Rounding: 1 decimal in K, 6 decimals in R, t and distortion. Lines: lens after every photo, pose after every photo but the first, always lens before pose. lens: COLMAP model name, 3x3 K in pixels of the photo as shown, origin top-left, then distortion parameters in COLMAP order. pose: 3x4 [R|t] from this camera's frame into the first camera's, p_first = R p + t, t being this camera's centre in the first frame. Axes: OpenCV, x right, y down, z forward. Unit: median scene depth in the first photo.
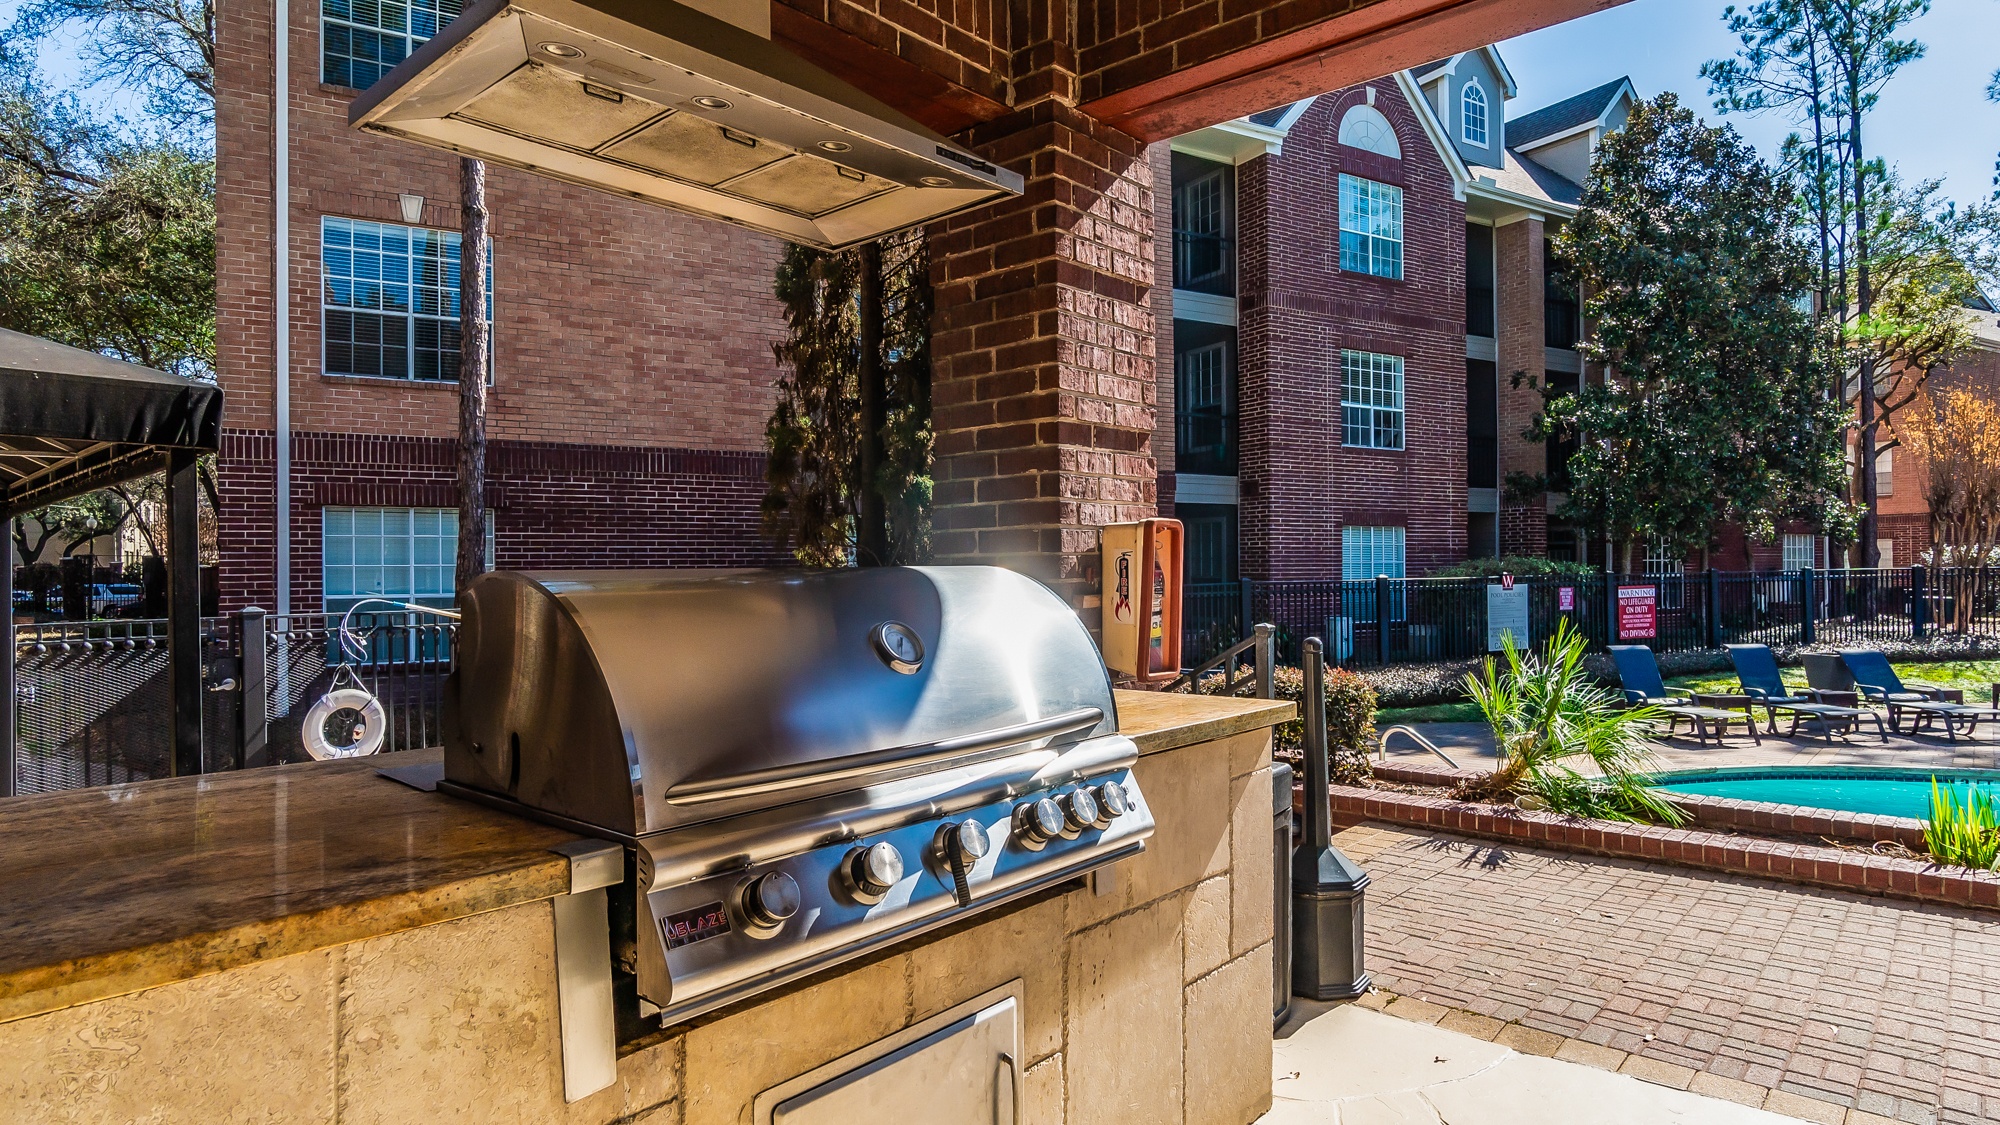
lens RADIAL K [[1149.7, 0, 986.0], [0, 1149.7, 570.4], [0, 0, 1]] dist [0.005183, 0.000834]
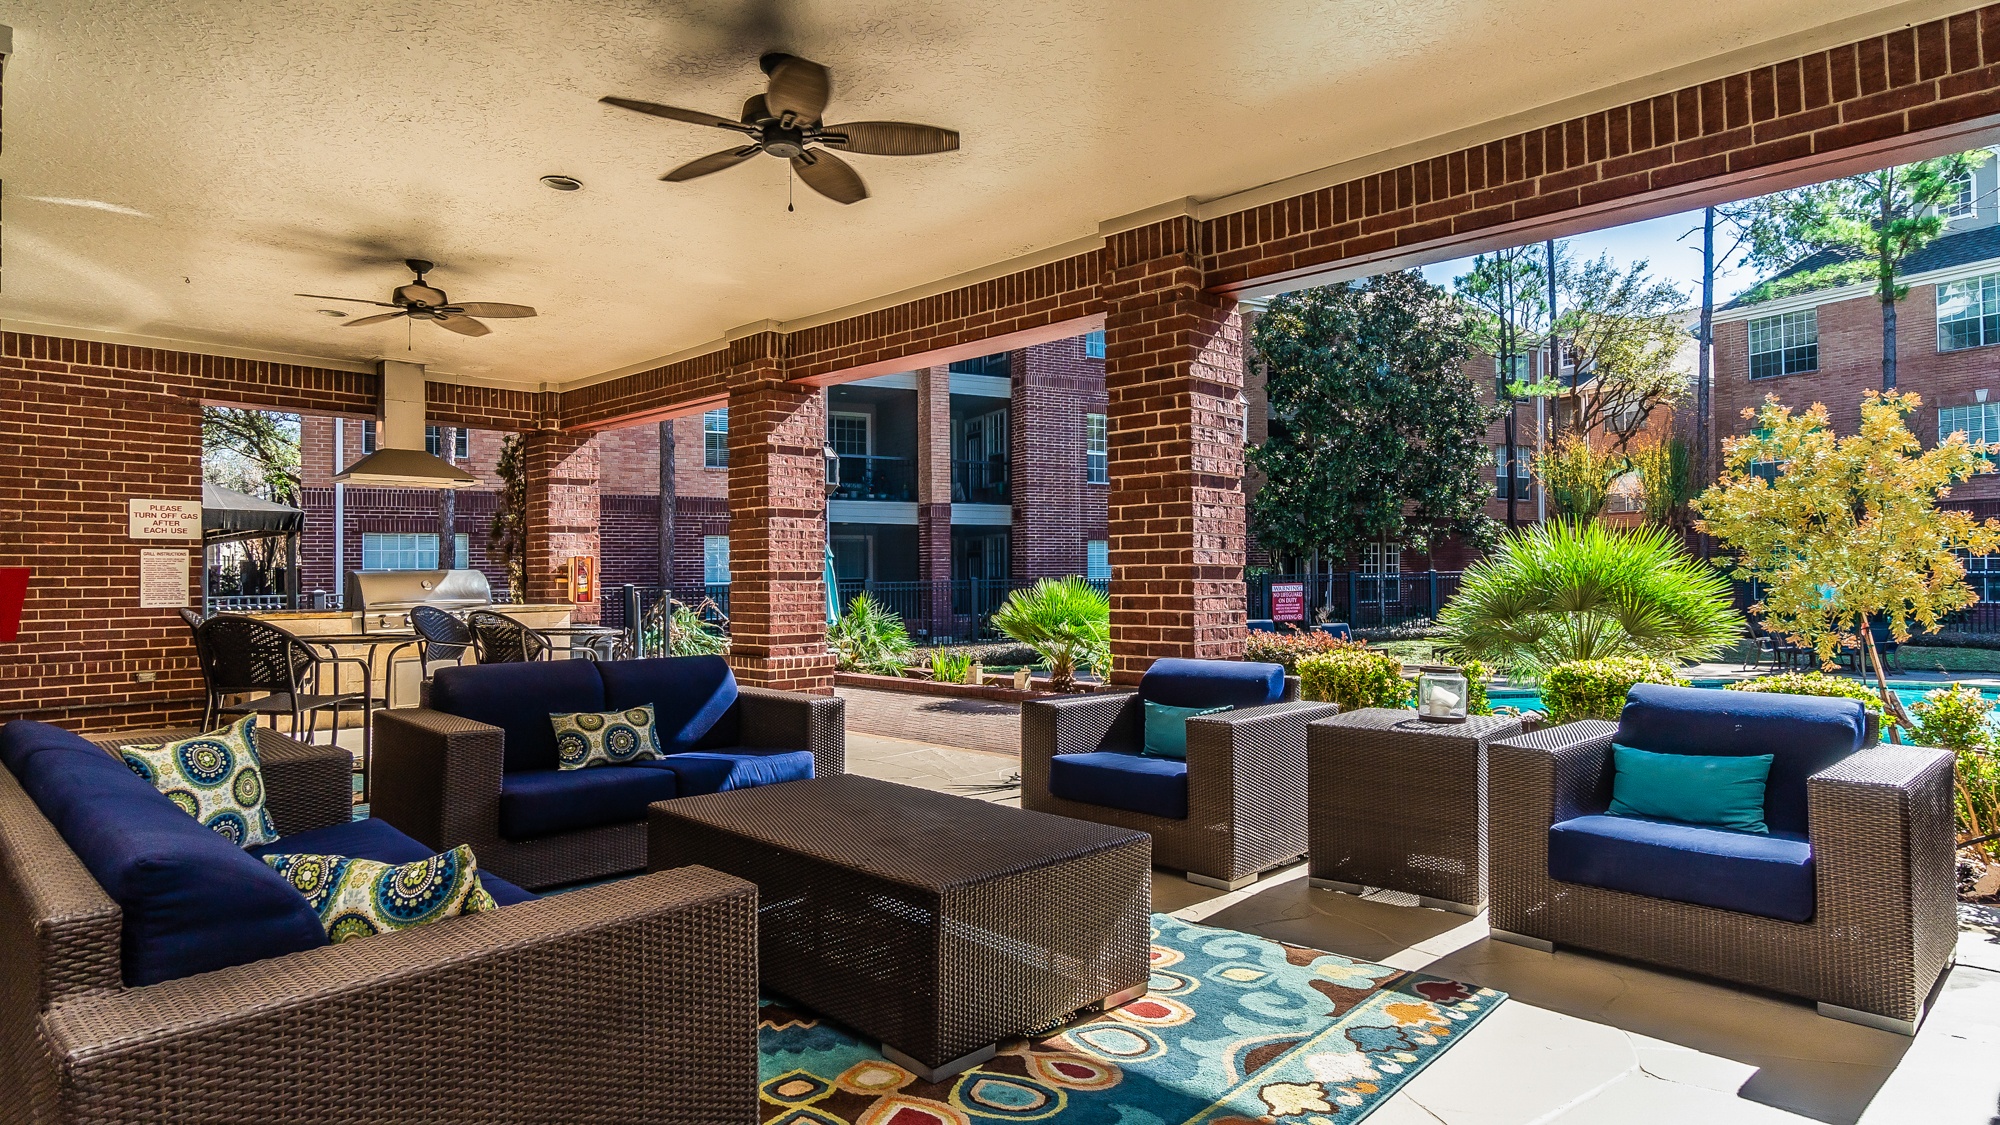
lens RADIAL K [[1149.7, 0, 1009.5], [0, 1149.7, 570.2], [0, 0, 1]] dist [0.005183, 0.000834]
pose [[0.999373, 0.000697, -0.035409, 0.274602], [-0.000782, 0.999997, -0.002387, 0.001027], [0.035408, 0.002413, 0.999370, -0.414454]]
